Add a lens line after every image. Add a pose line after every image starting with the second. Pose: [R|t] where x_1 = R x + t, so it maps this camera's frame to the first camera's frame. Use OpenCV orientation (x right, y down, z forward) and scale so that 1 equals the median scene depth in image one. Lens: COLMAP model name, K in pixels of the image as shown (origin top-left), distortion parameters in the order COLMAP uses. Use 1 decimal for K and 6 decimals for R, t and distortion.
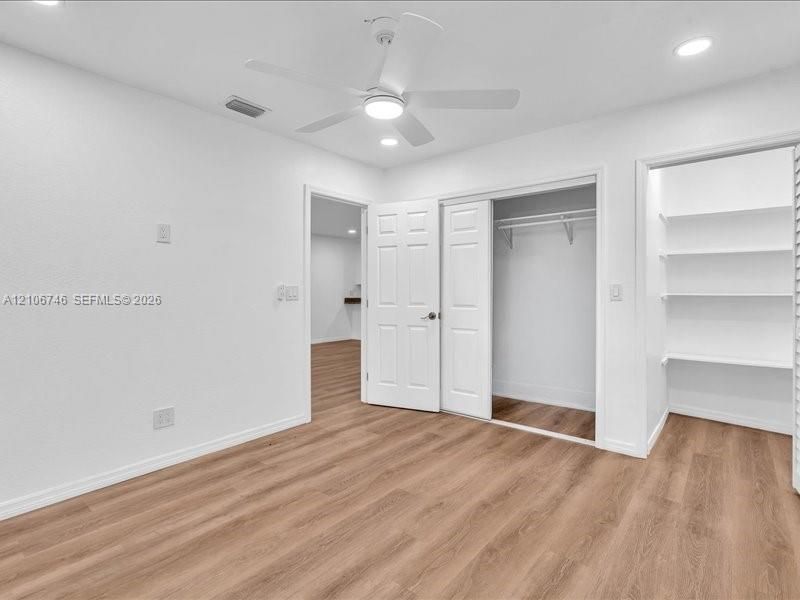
lens RADIAL K [[406.1, 0, 397.8], [0, 406.1, 296.1], [0, 0, 1]] dist [-0.003102, 0.000327]
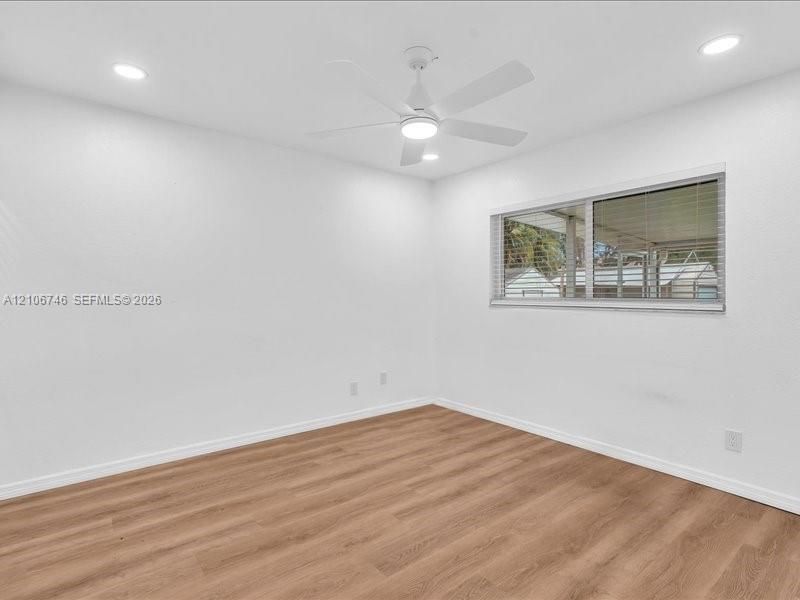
lens RADIAL K [[406.1, 0, 397.8], [0, 406.1, 296.1], [0, 0, 1]] dist [-0.003102, 0.000327]
pose [[-0.978680, -0.005027, 0.205328, -0.192819], [-0.001386, 0.999839, 0.017873, -0.043765], [-0.205385, 0.017208, -0.978530, 2.001266]]
